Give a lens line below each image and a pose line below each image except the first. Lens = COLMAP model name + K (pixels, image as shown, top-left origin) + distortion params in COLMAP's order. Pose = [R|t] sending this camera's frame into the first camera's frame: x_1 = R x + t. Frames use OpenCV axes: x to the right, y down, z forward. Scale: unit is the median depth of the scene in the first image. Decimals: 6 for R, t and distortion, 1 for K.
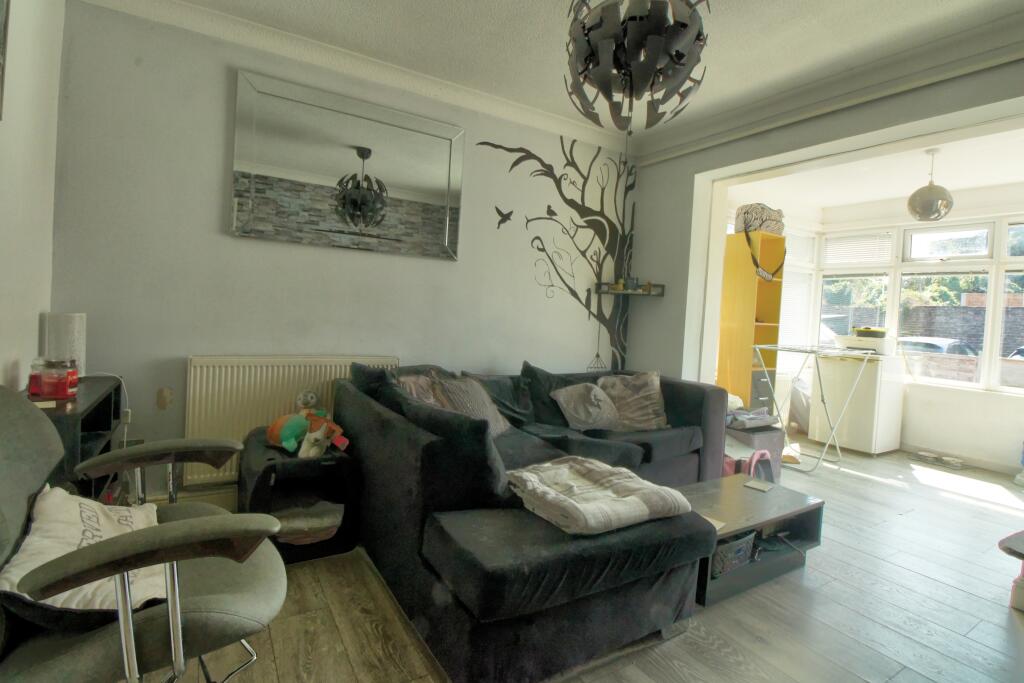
lens RADIAL K [[493.9, 0, 514.9], [0, 493.9, 326.9], [0, 0, 1]] dist [-0.026668, 0.000134]
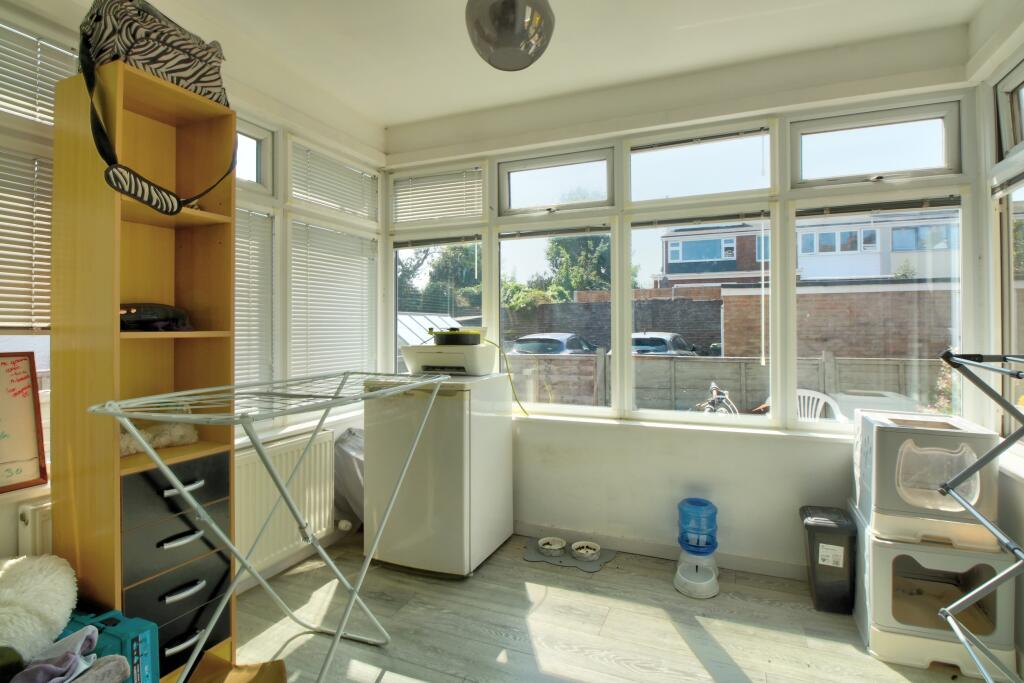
lens RADIAL K [[493.9, 0, 514.9], [0, 493.9, 326.9], [0, 0, 1]] dist [-0.026668, 0.000134]
pose [[0.808267, -0.051750, 0.586537, 0.444269], [0.062967, 0.998015, 0.001283, 0.003869], [-0.585439, 0.035895, 0.809921, 0.492921]]
